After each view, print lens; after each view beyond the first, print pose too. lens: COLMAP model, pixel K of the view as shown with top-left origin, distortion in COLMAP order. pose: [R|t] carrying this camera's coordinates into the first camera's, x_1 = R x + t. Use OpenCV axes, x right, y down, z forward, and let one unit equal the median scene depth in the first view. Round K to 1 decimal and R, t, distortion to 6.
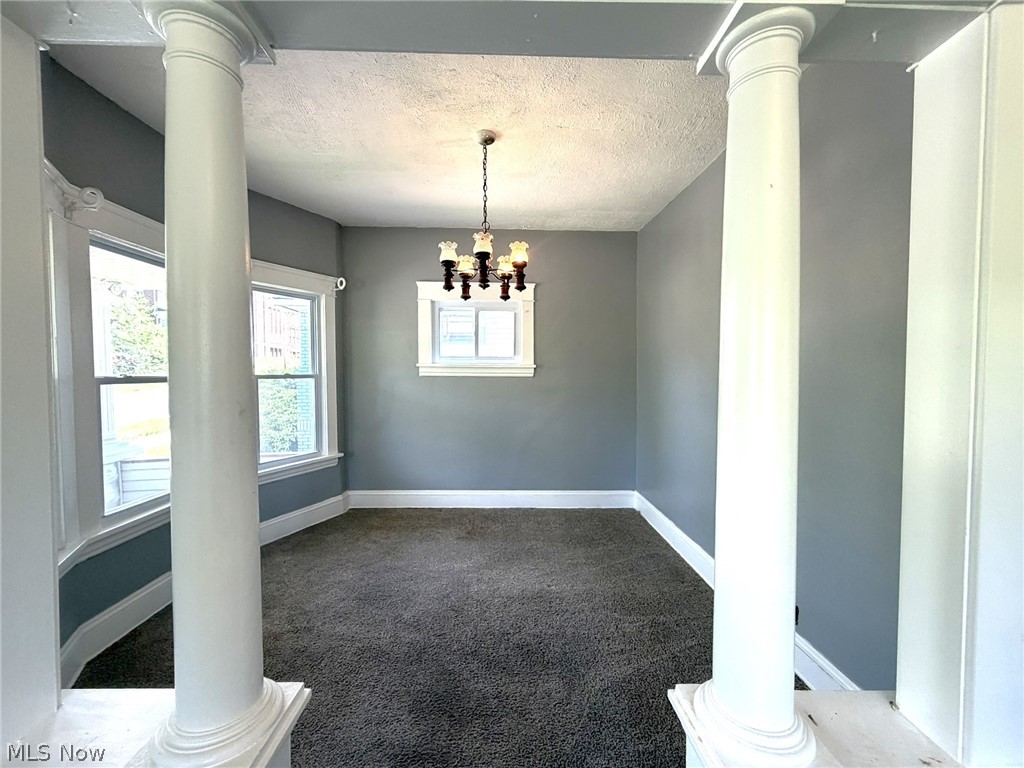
lens RADIAL K [[410.2, 0, 512.0], [0, 410.2, 384.0], [0, 0, 1]] dist [0.000487, 0.000107]
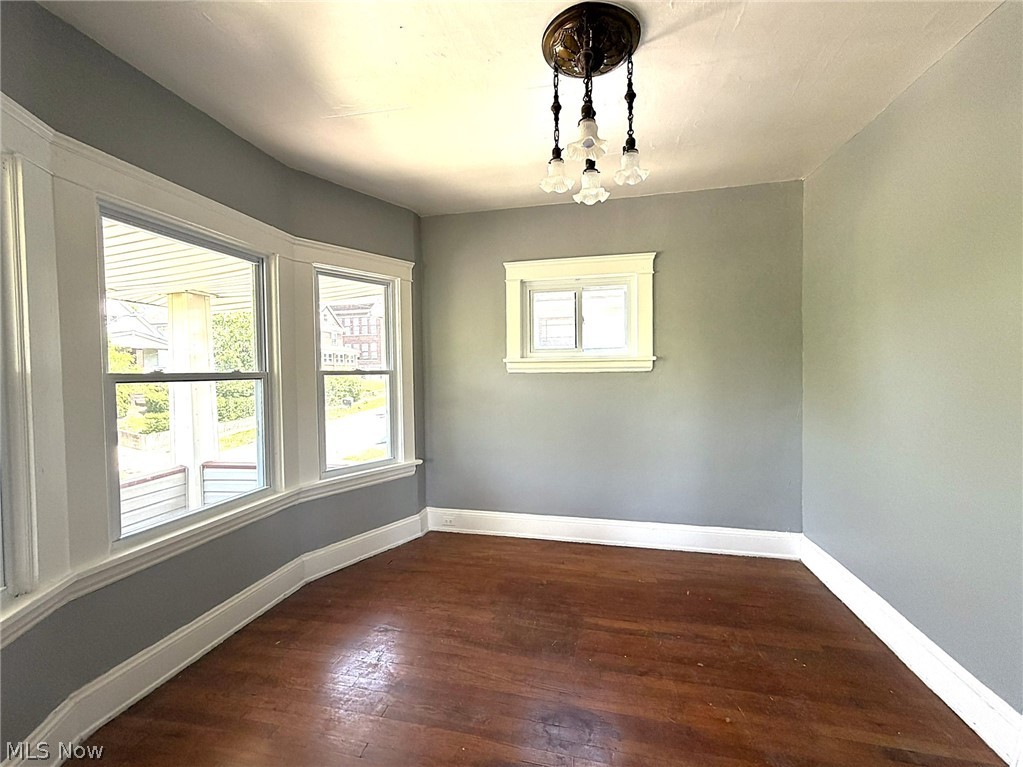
lens RADIAL K [[399.6, 0, 511.5], [0, 399.6, 383.5], [0, 0, 1]] dist [0.016814, 0.000071]
pose [[0.962999, 0.011580, -0.269257, 0.002174], [-0.008825, 0.999896, 0.011438, -0.007503], [0.269361, -0.008638, 0.963000, 0.243070]]
